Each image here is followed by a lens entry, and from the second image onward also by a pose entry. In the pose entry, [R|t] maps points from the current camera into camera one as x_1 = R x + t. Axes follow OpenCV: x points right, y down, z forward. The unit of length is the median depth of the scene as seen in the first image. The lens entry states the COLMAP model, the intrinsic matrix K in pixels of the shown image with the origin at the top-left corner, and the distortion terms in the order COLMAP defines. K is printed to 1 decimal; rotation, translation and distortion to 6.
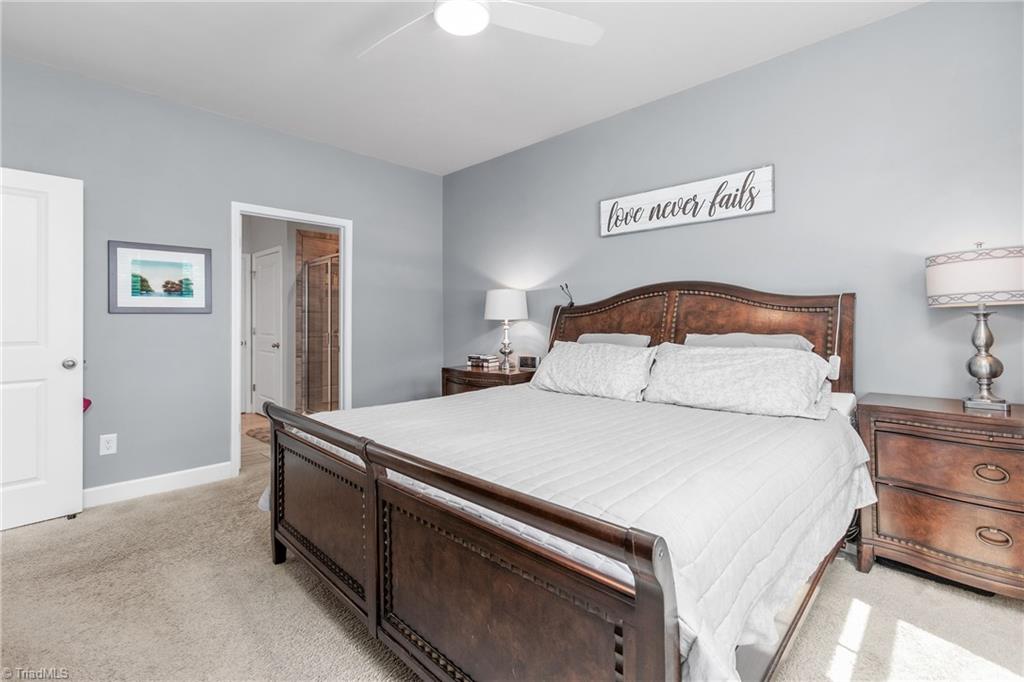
lens RADIAL K [[467.9, 0, 507.9], [0, 467.9, 315.8], [0, 0, 1]] dist [-0.000455, 0.000003]
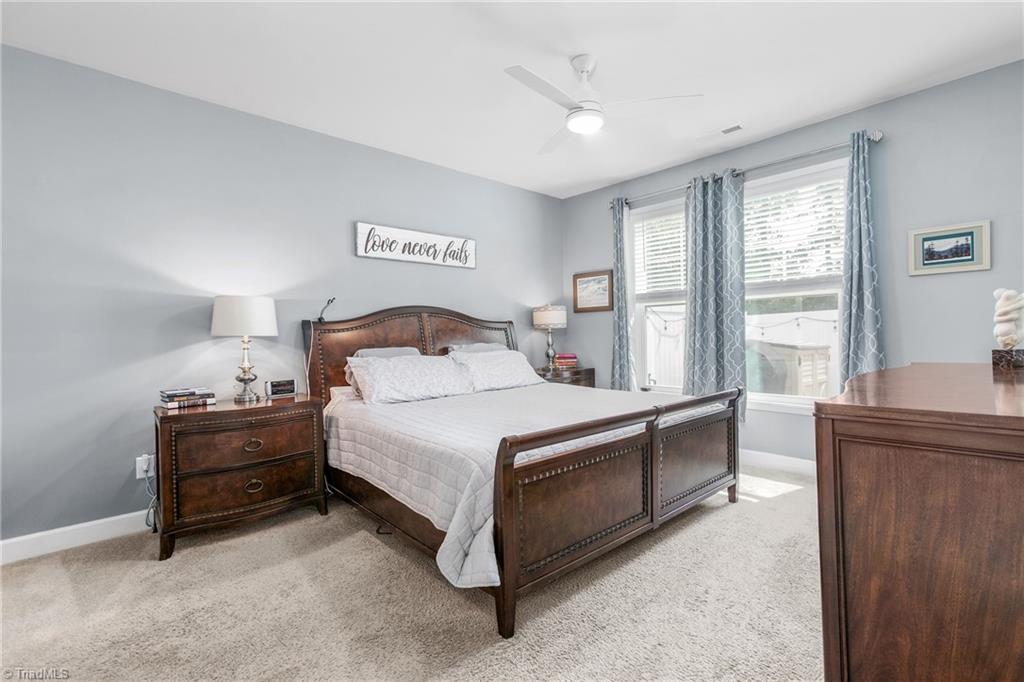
lens RADIAL K [[454.2, 0, 513.3], [0, 454.2, 336.6], [0, 0, 1]] dist [-0.026722, 0.017163]
pose [[0.074543, 0.004148, 0.997209, -0.848553], [0.006647, 0.999967, -0.004657, 0.019219], [-0.997196, 0.006976, 0.074513, 0.633265]]
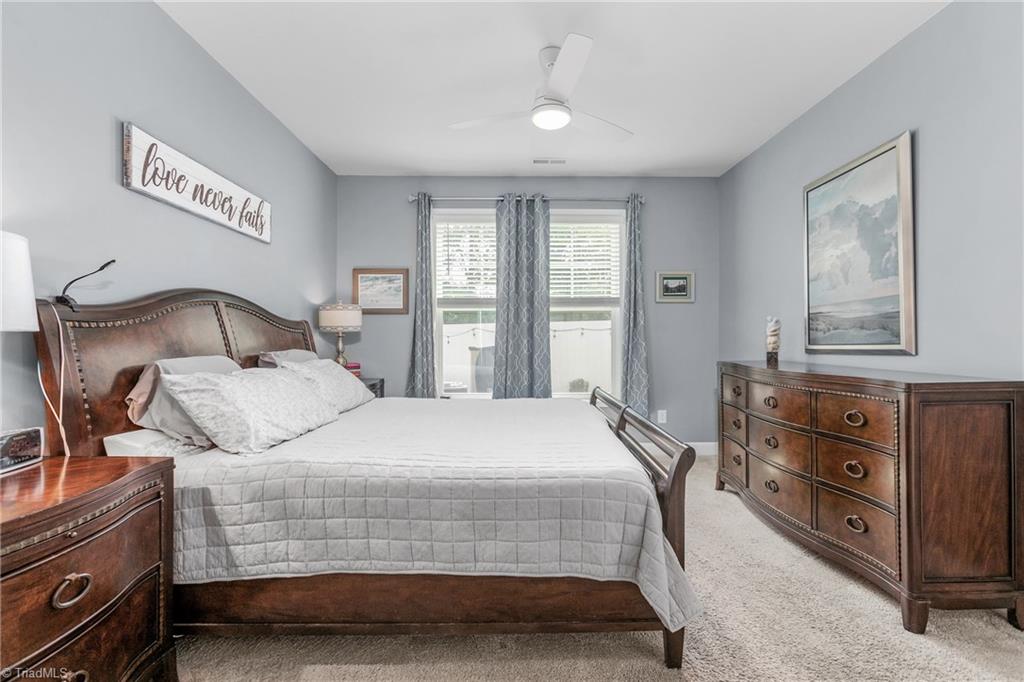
lens RADIAL K [[468.4, 0, 512.0], [0, 468.4, 341.0], [0, 0, 1]] dist [-0.009309, 0.000842]
pose [[-0.692156, 0.007879, 0.721705, -0.566909], [0.000713, 0.999947, -0.010233, 0.023762], [-0.721748, -0.006568, -0.692125, 1.150408]]
